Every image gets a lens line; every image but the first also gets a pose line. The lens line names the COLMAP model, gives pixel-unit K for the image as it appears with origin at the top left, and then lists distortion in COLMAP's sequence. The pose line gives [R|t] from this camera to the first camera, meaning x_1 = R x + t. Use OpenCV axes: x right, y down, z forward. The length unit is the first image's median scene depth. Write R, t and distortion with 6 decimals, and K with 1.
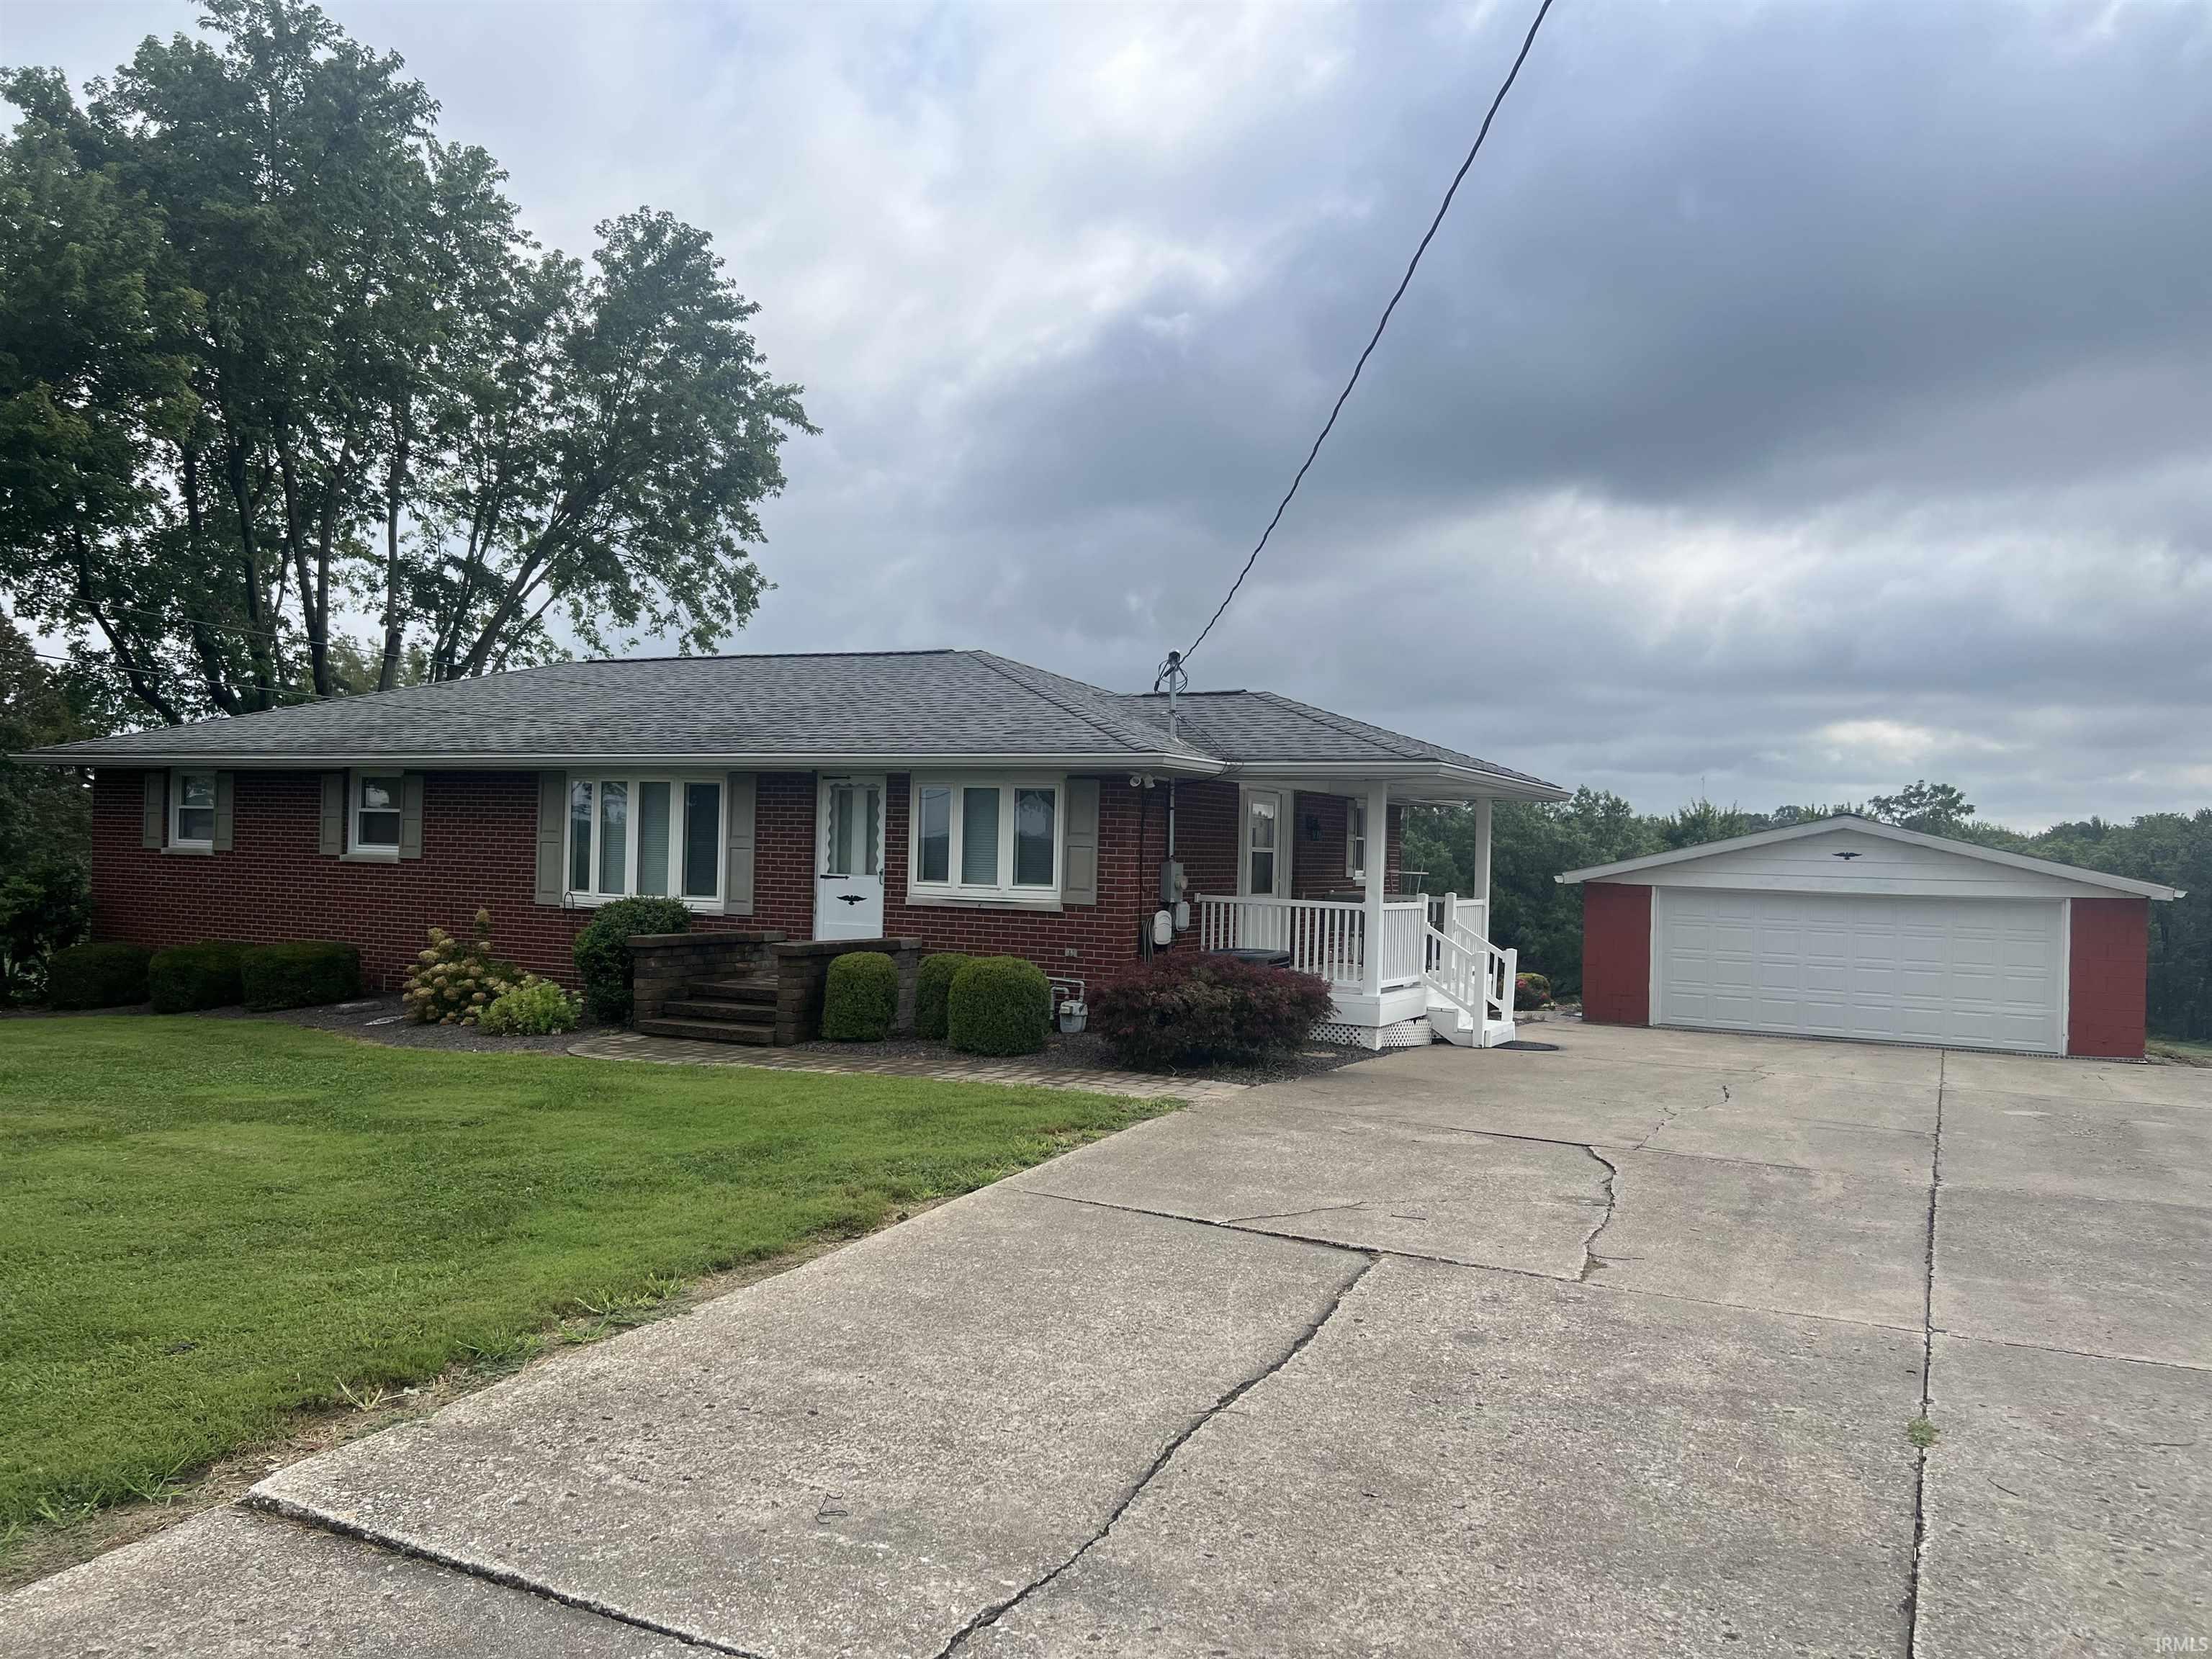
lens RADIAL K [[1673.2, 0, 1110.7], [0, 1673.2, 820.8], [0, 0, 1]] dist [0.001156, -0.019017]
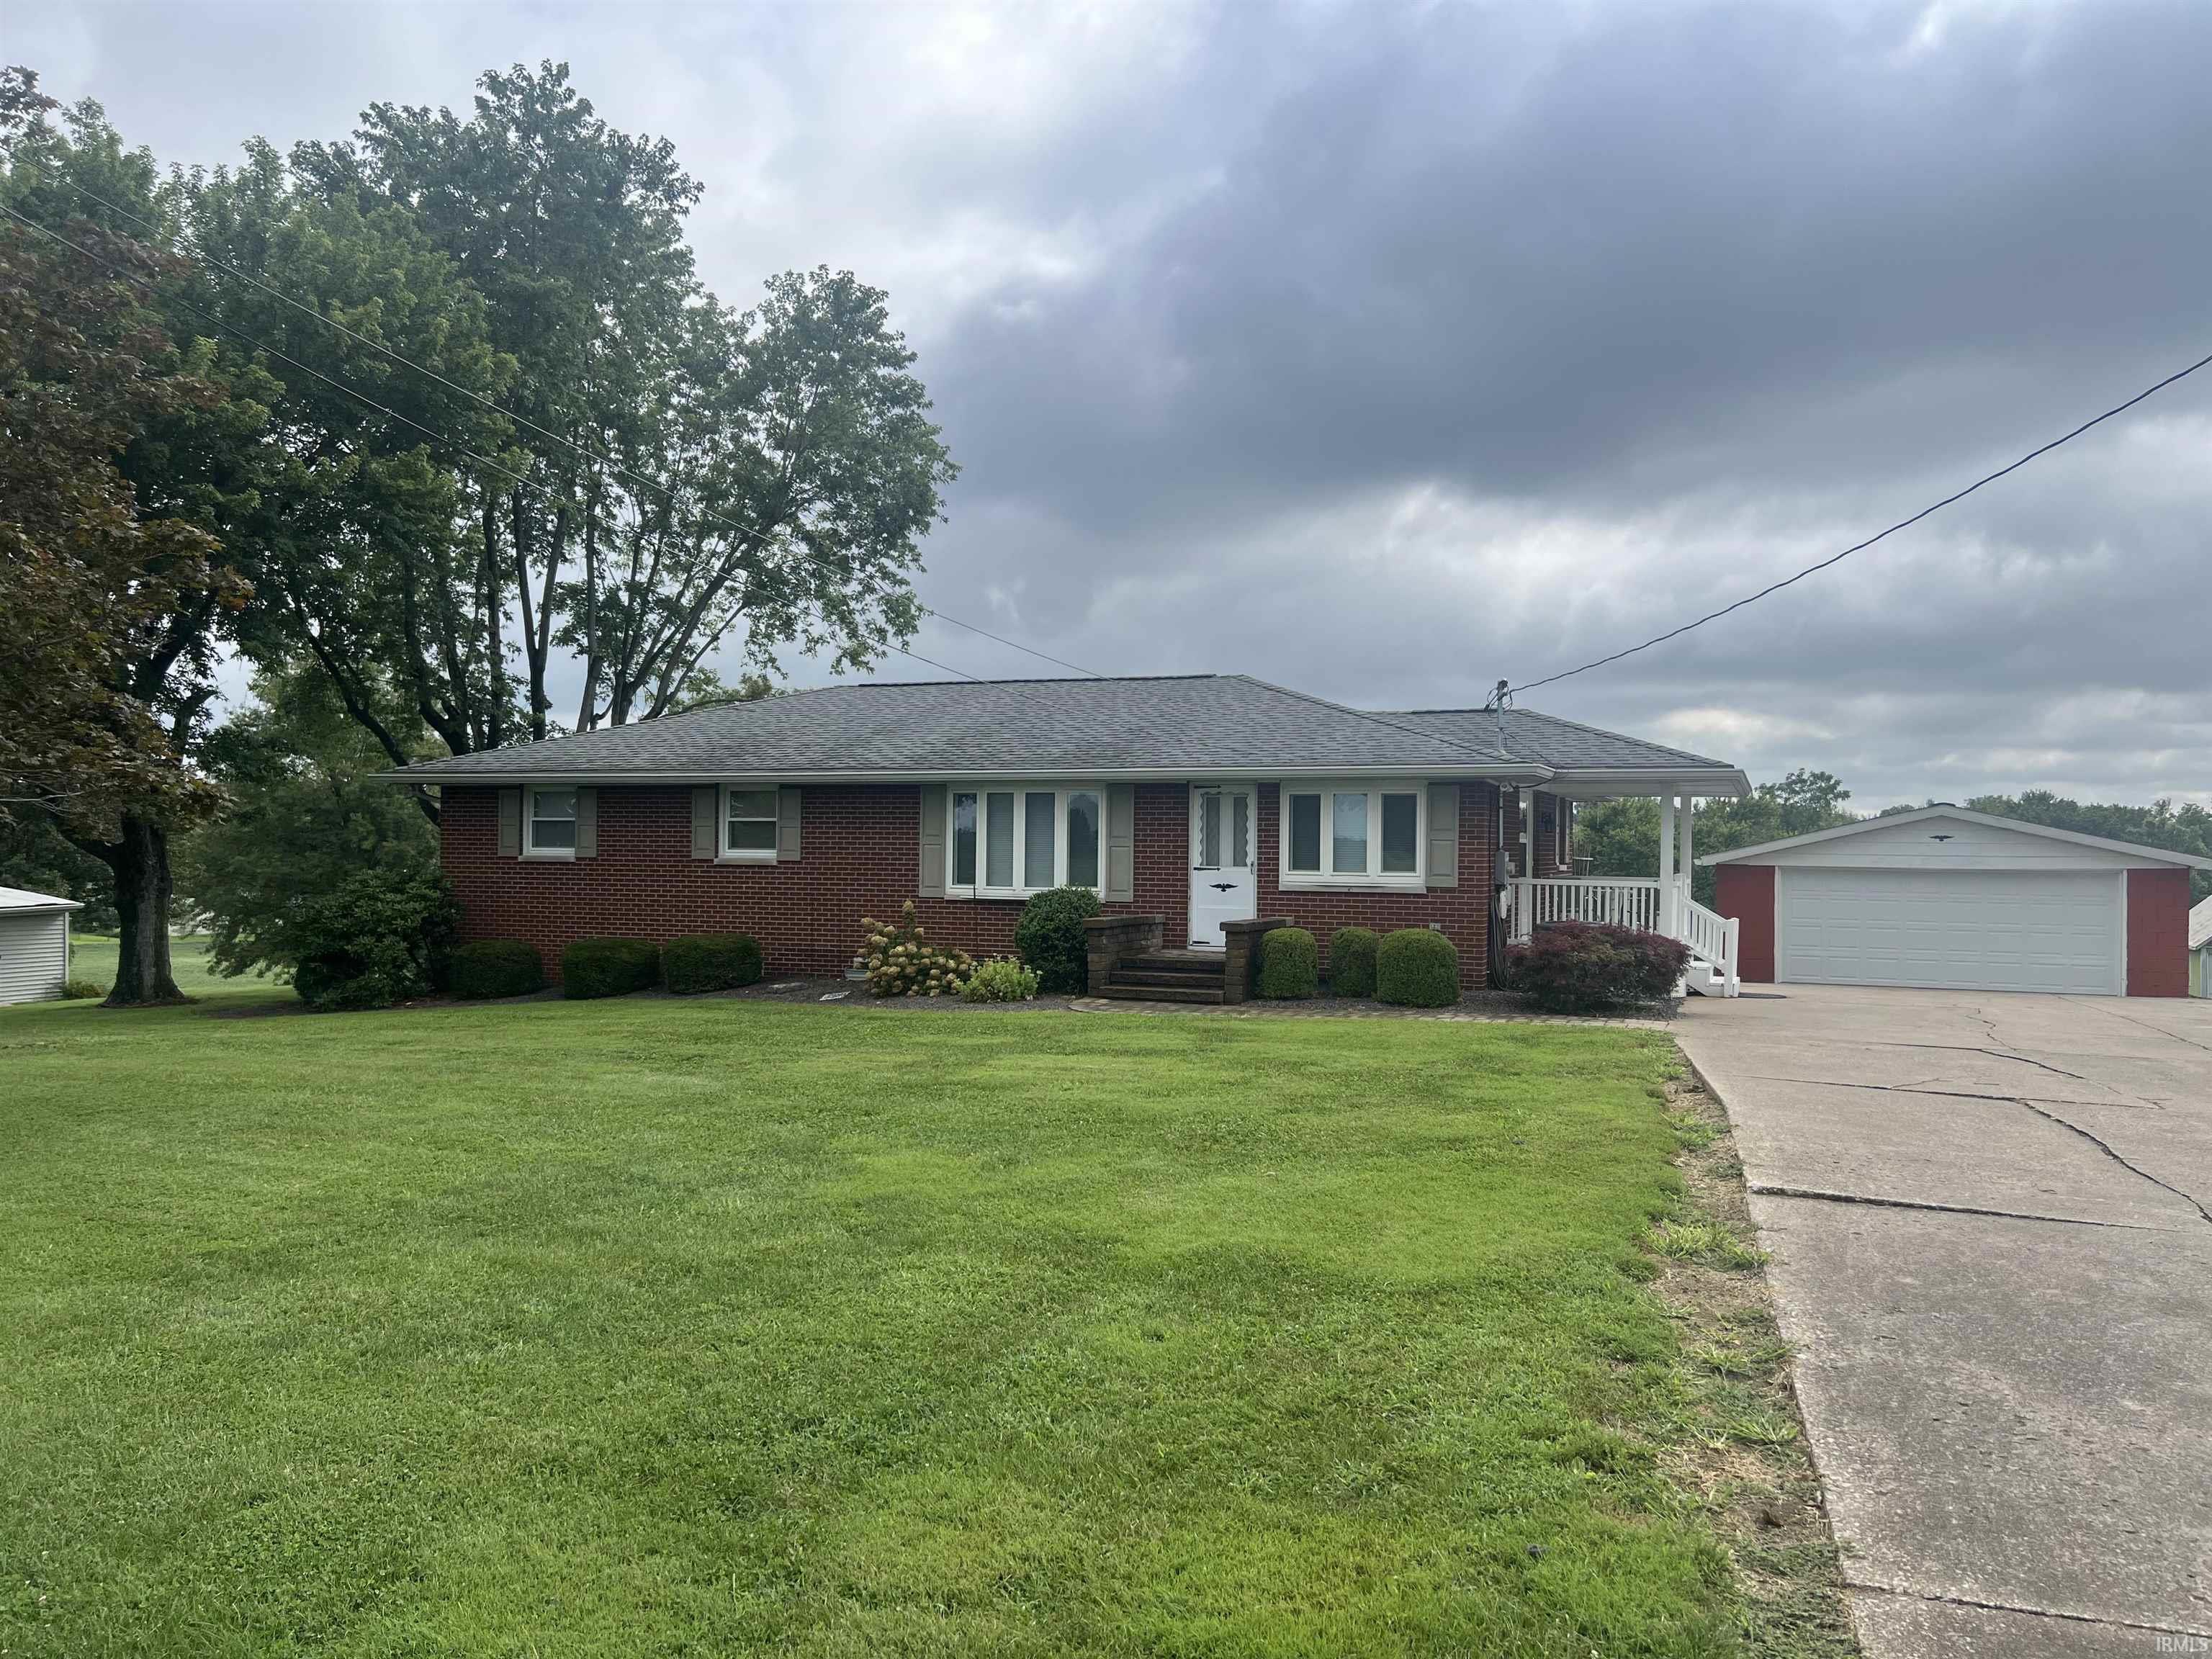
lens RADIAL K [[1673.2, 0, 1101.3], [0, 1673.2, 840.3], [0, 0, 1]] dist [0.001156, -0.019017]
pose [[0.997056, -0.016725, 0.074828, -0.295076], [0.015694, 0.999774, 0.014335, -0.004969], [-0.075051, -0.013119, 0.997093, -0.179733]]
